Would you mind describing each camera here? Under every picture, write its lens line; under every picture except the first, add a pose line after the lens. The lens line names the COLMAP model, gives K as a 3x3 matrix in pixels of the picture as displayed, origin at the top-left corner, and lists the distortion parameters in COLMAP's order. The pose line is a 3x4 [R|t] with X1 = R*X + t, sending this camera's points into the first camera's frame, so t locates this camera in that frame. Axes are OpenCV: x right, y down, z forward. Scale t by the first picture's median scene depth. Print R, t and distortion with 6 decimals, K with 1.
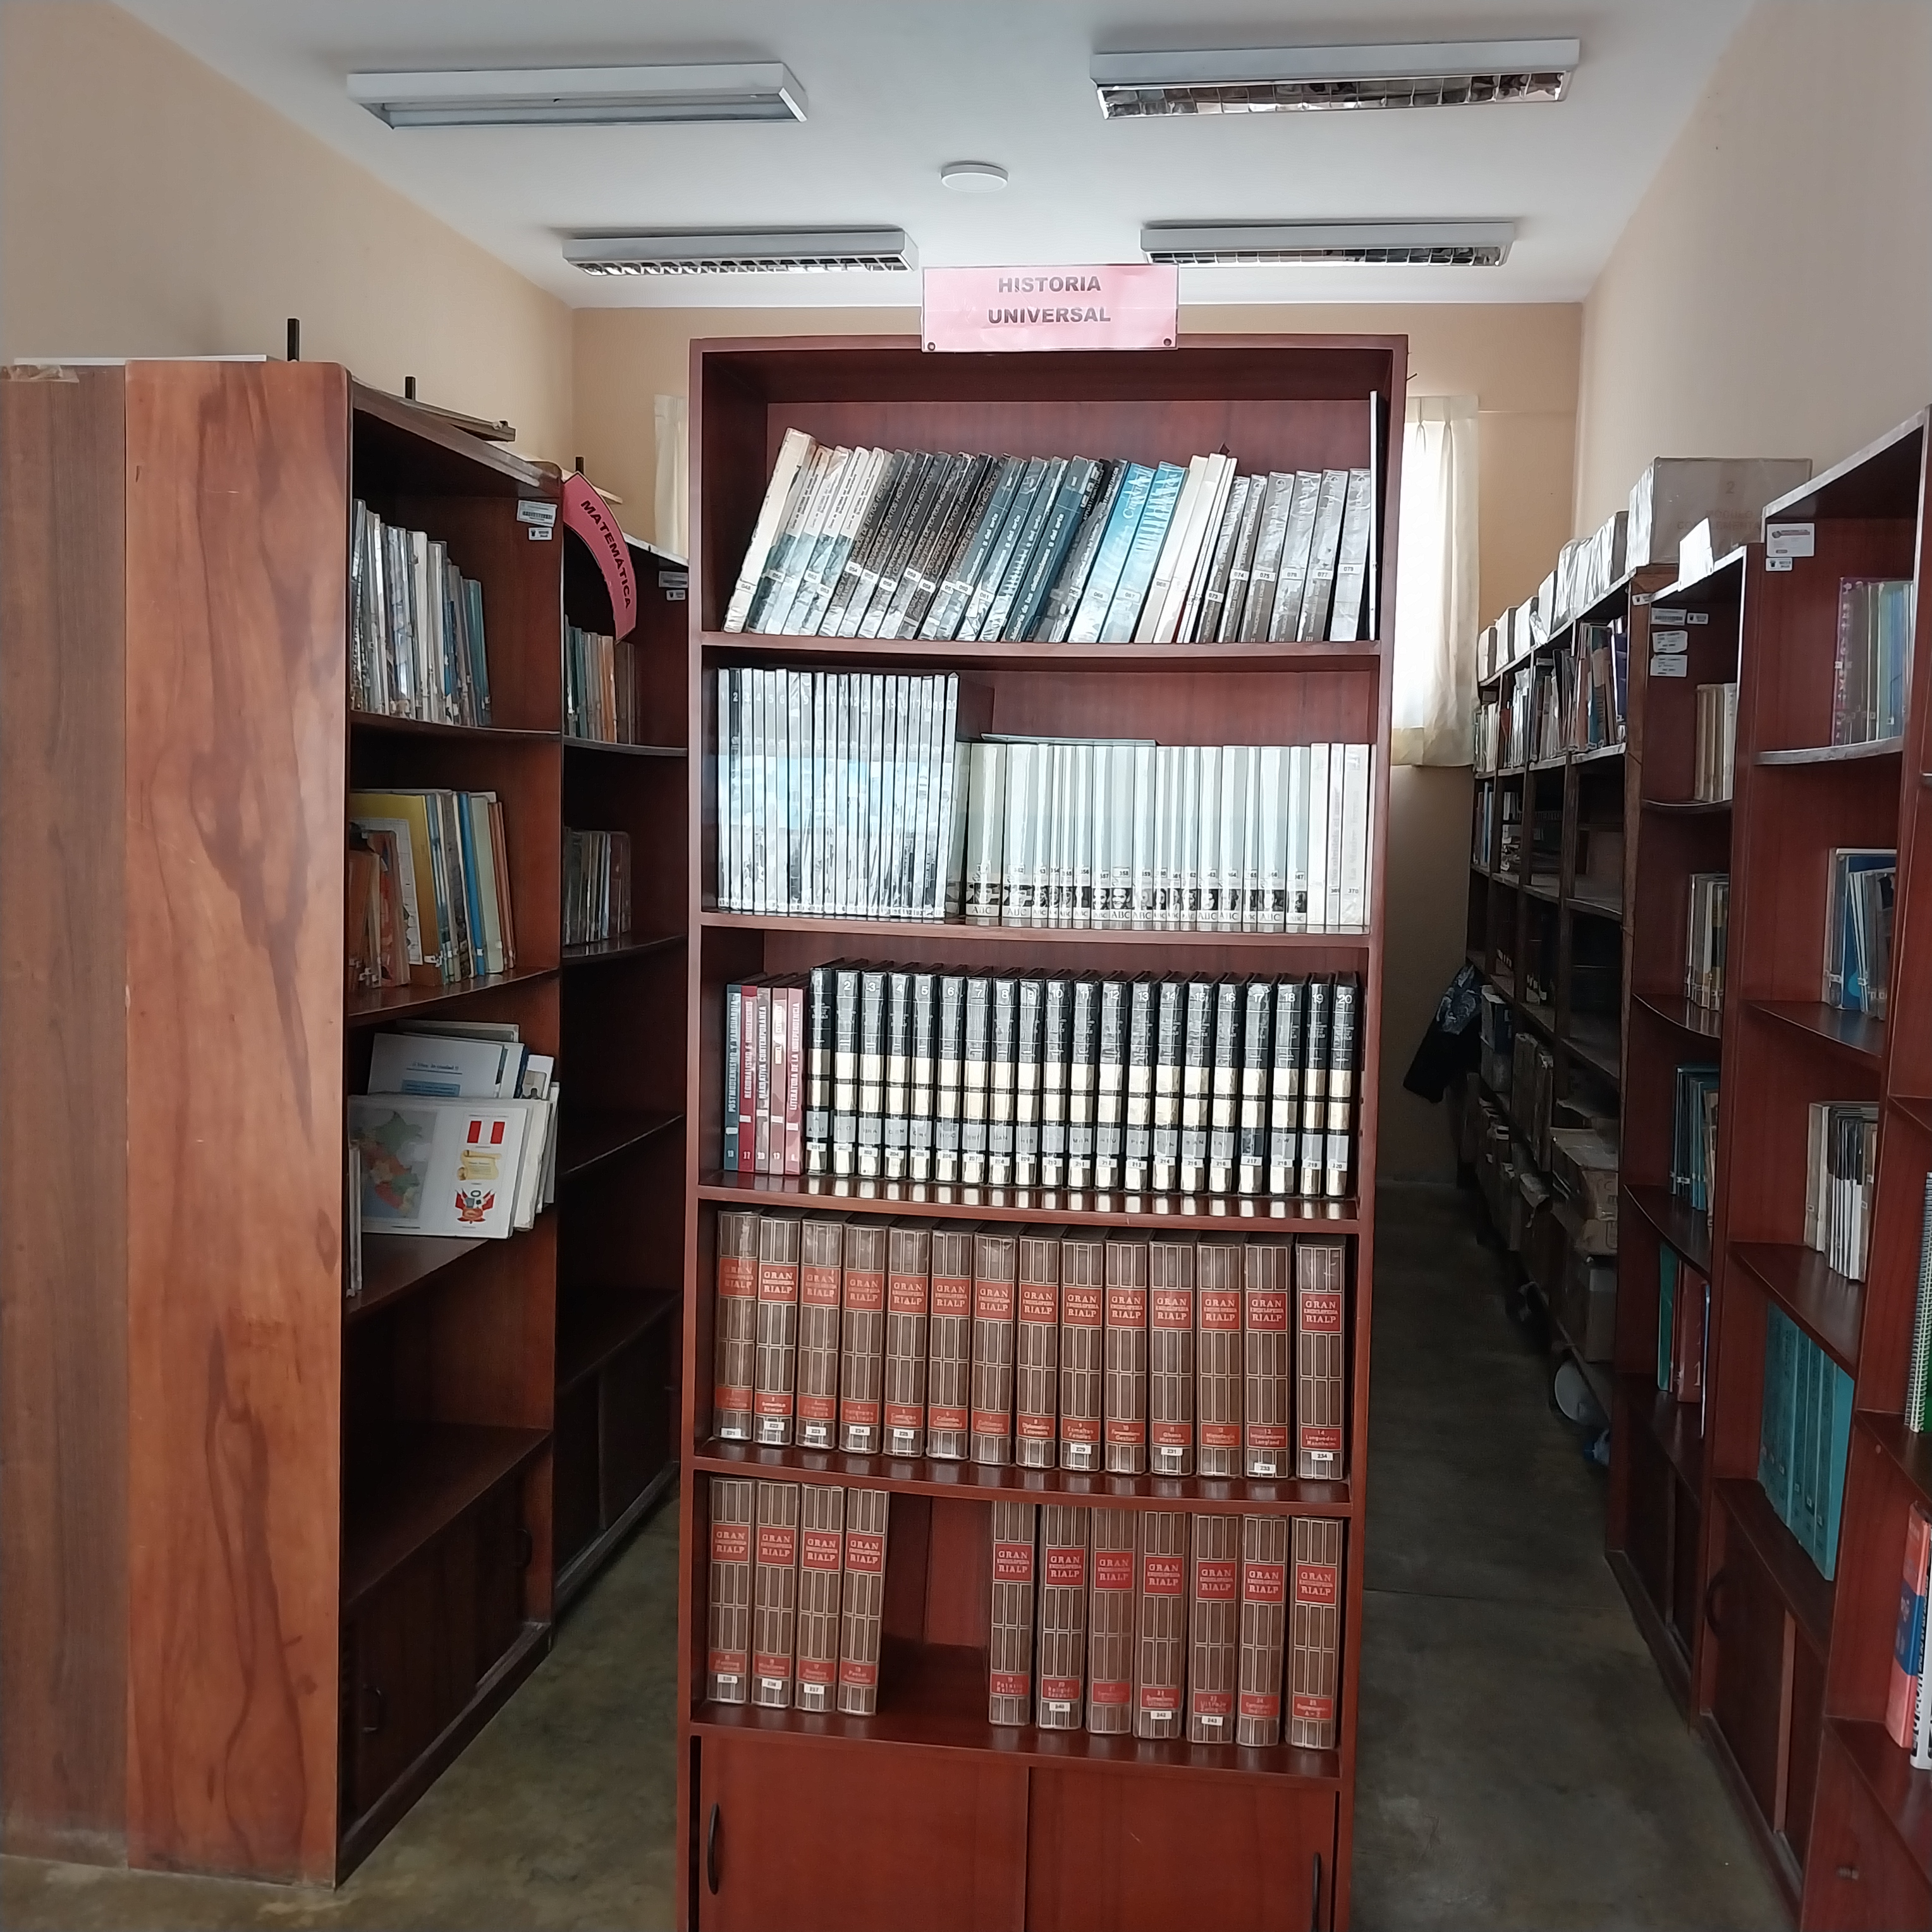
lens RADIAL K [[2002.9, 0, 966.0], [0, 2002.9, 966.0], [0, 0, 1]] dist [-0.003551, 0.005180]
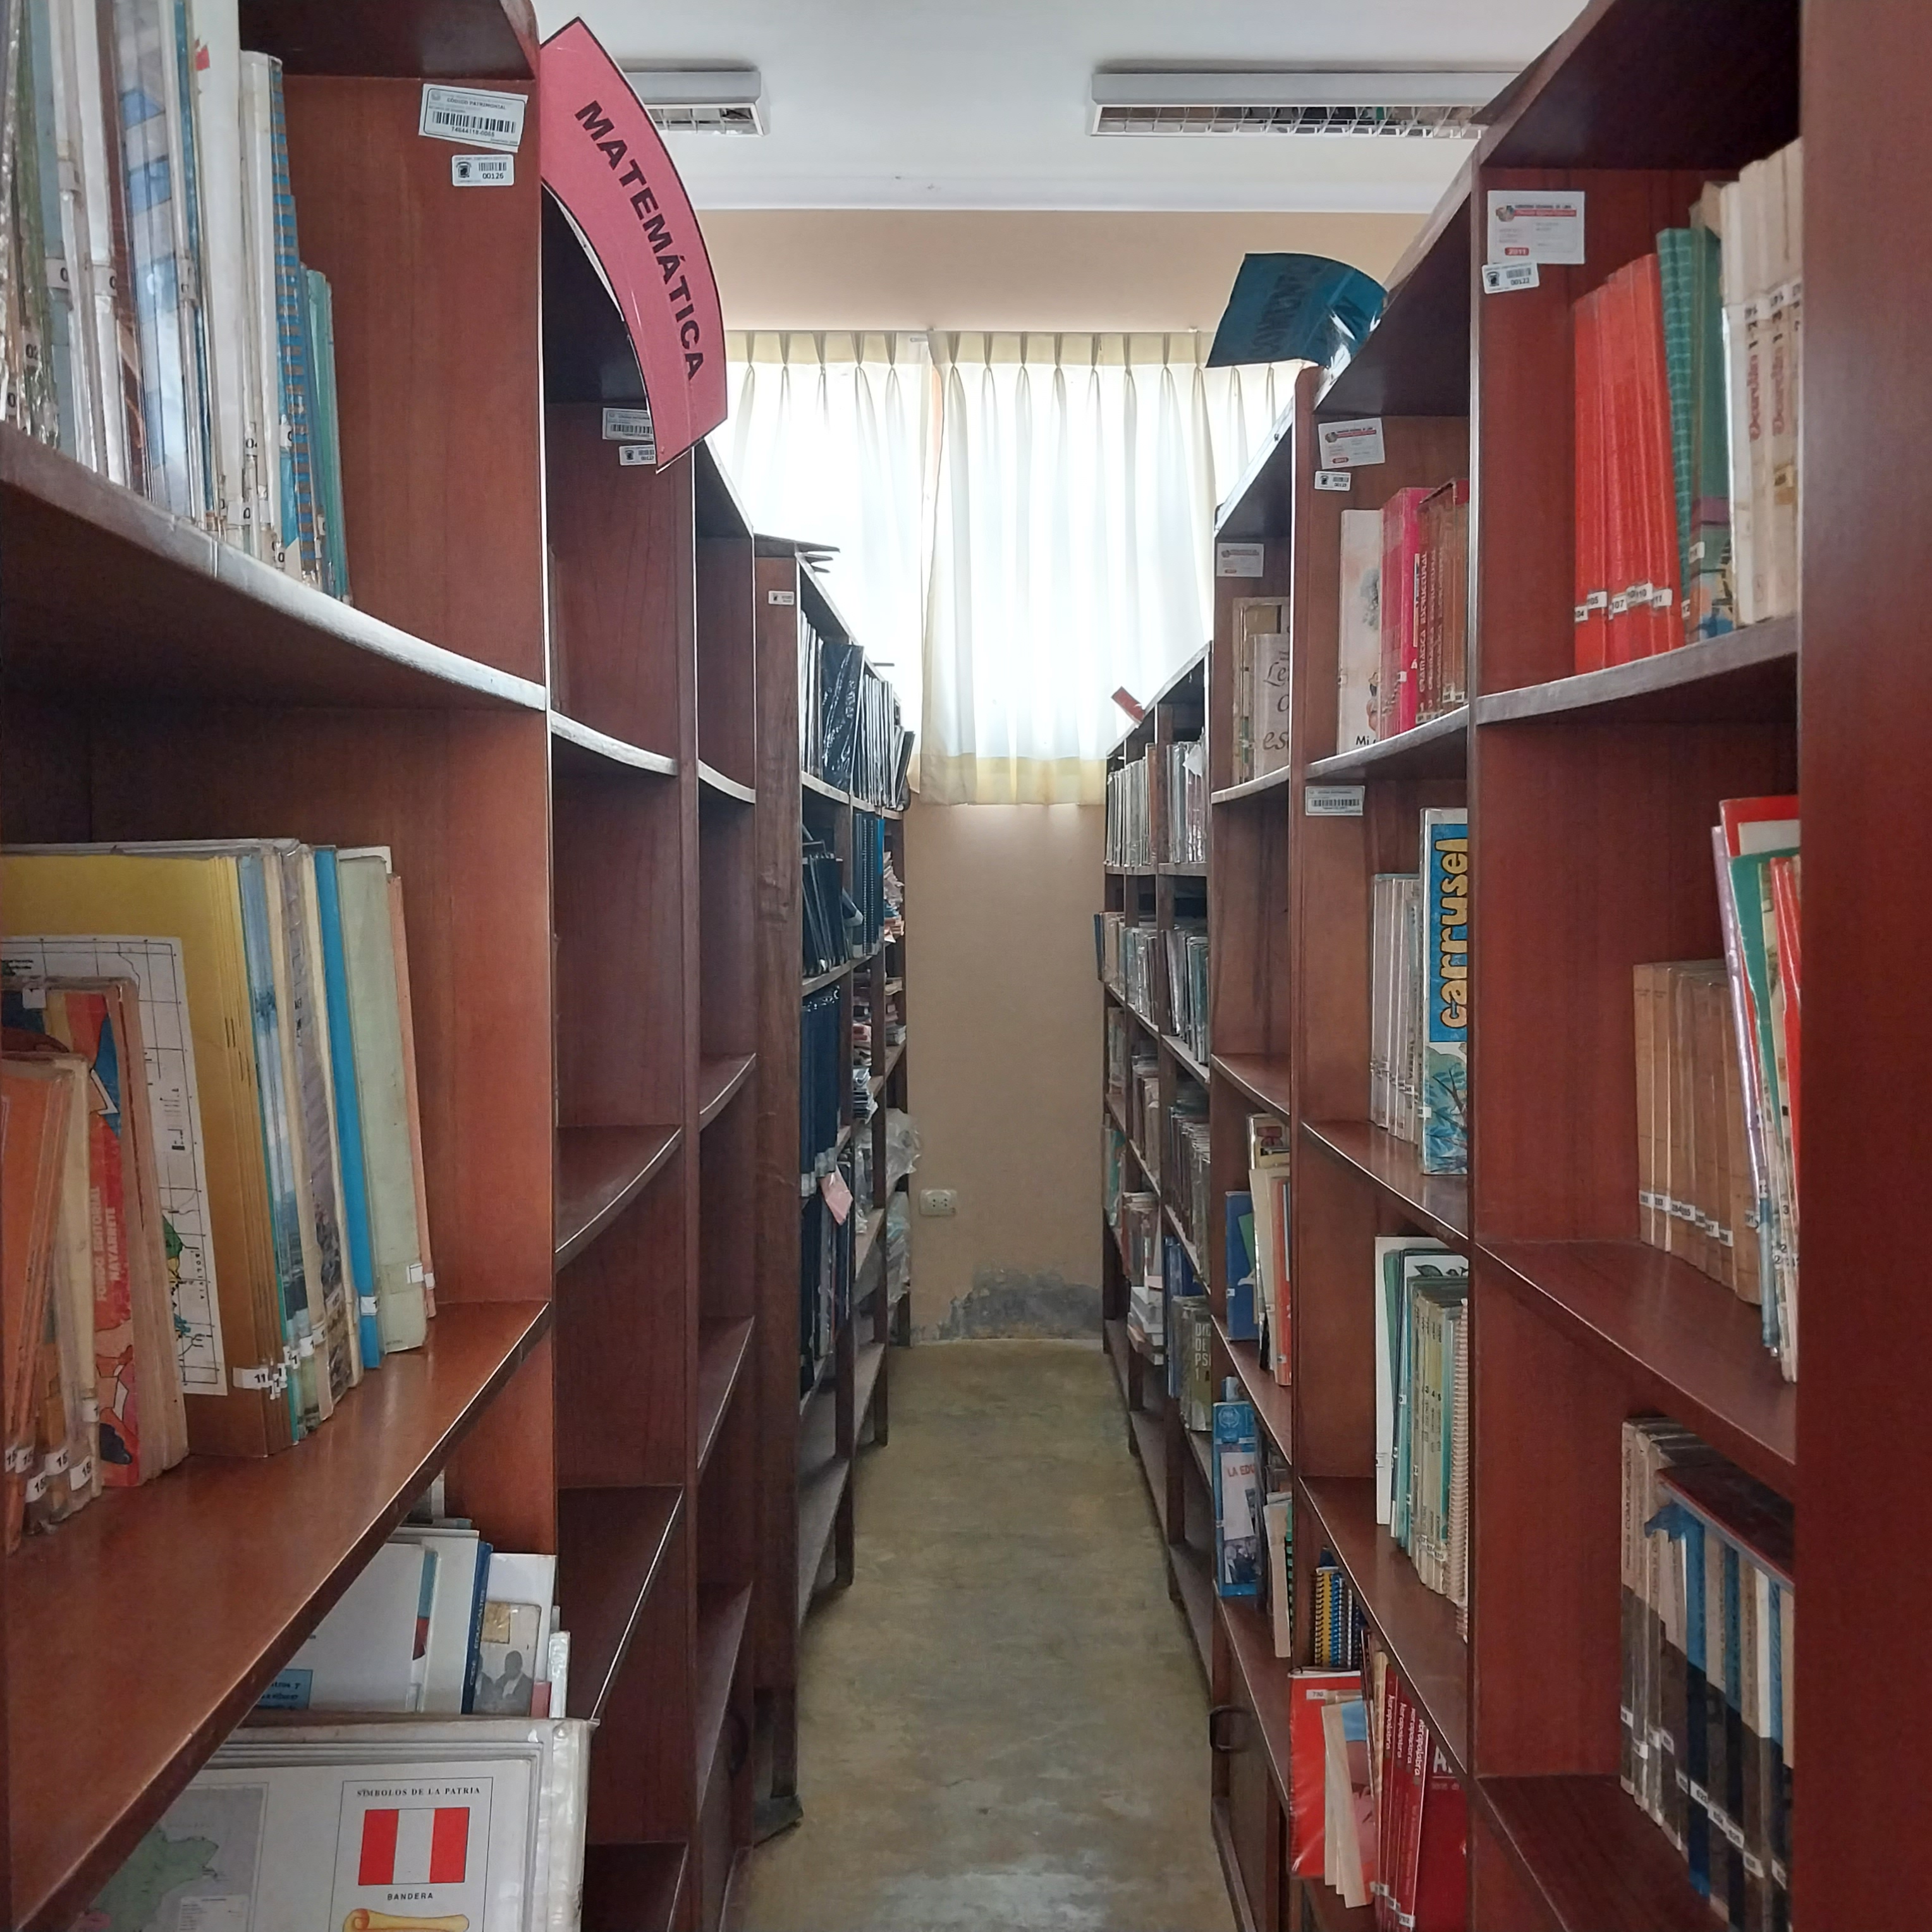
lens RADIAL K [[2065.0, 0, 966.0], [0, 2065.0, 966.0], [0, 0, 1]] dist [0.087419, -0.240958]
pose [[0.986494, -0.030228, 0.160984, -0.200526], [0.036510, 0.998677, -0.036211, -0.050077], [-0.159677, 0.041599, 0.986292, 0.634165]]
